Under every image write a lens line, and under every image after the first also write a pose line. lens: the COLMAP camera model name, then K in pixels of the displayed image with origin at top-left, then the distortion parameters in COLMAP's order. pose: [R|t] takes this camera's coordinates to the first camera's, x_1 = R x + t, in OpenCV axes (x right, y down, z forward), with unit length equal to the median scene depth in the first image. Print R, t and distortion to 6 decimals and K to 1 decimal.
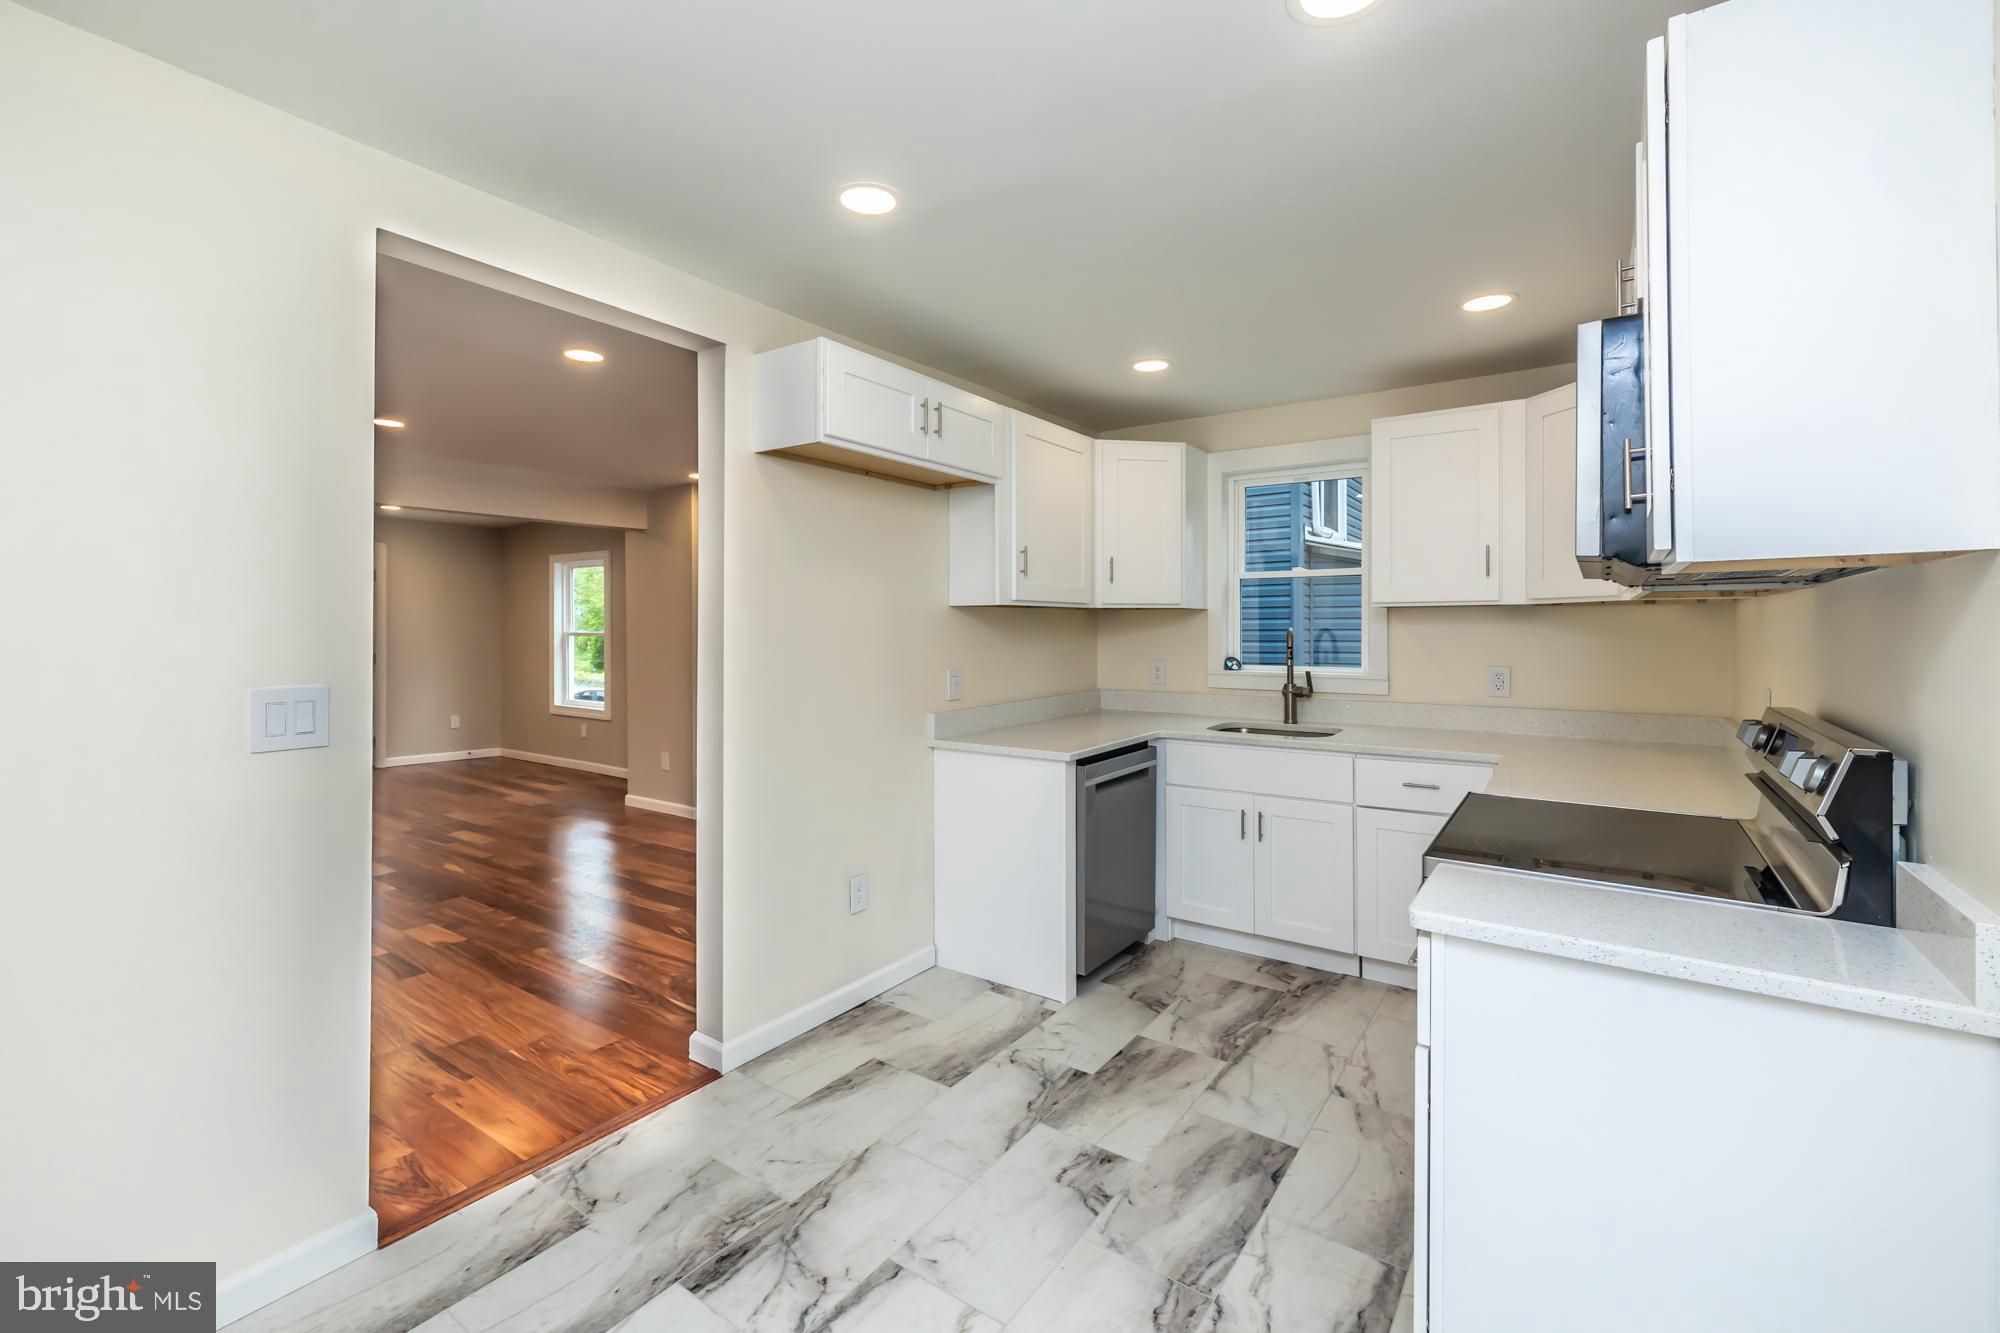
lens RADIAL K [[852.7, 0, 994.8], [0, 852.7, 624.3], [0, 0, 1]] dist [-0.000959, 0.000002]
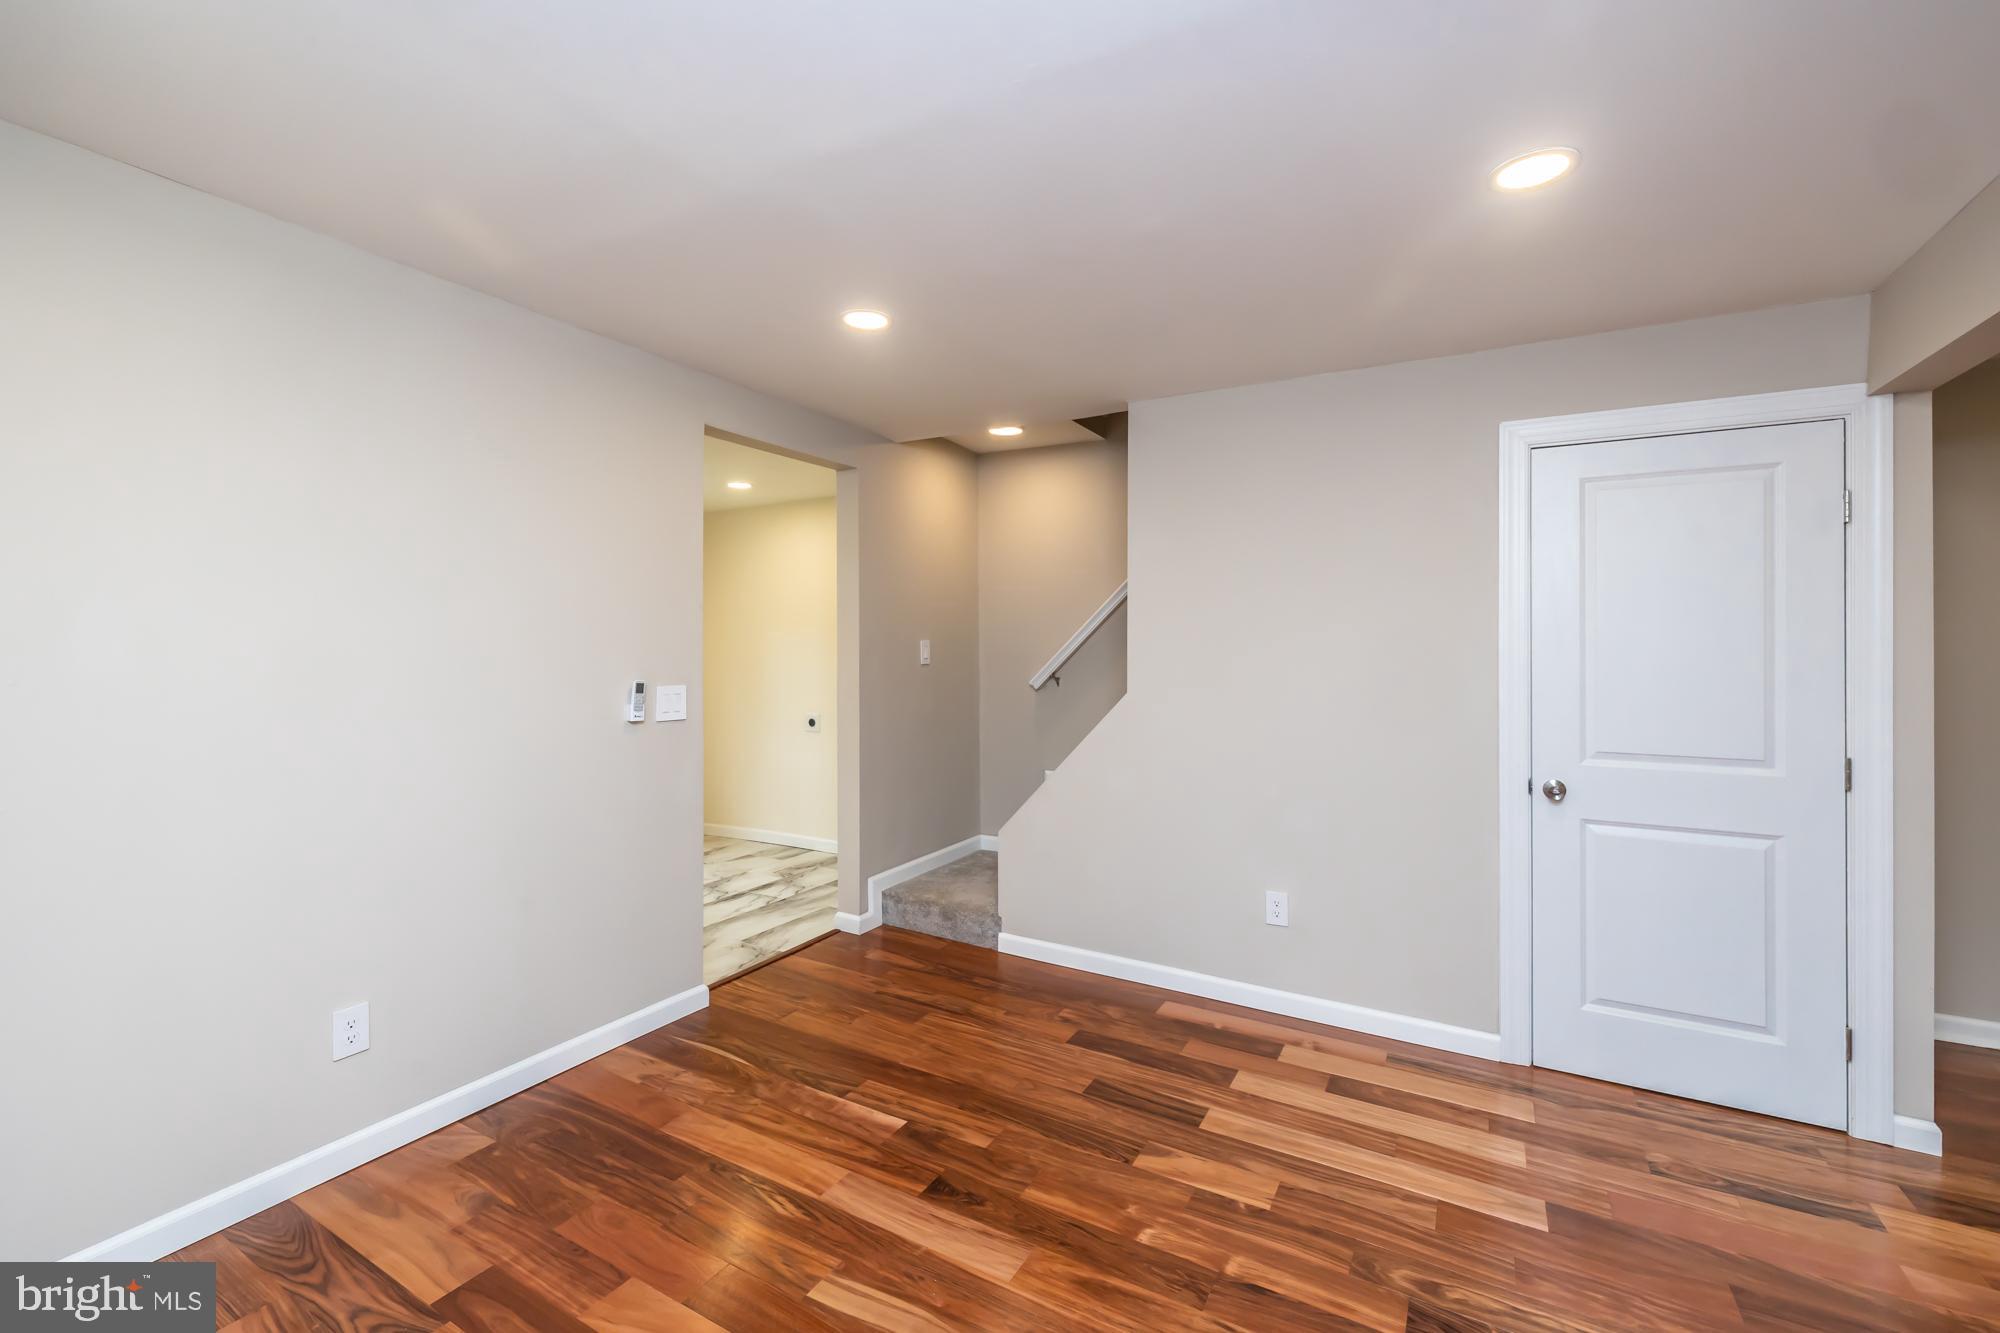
lens RADIAL K [[843.1, 0, 1009.4], [0, 843.1, 642.7], [0, 0, 1]] dist [-0.000344, 0.000012]
pose [[-0.994788, -0.004503, -0.101867, -0.520047], [-0.003400, 0.999934, -0.010994, 0.004156], [0.101909, -0.010590, -0.994737, 1.764109]]
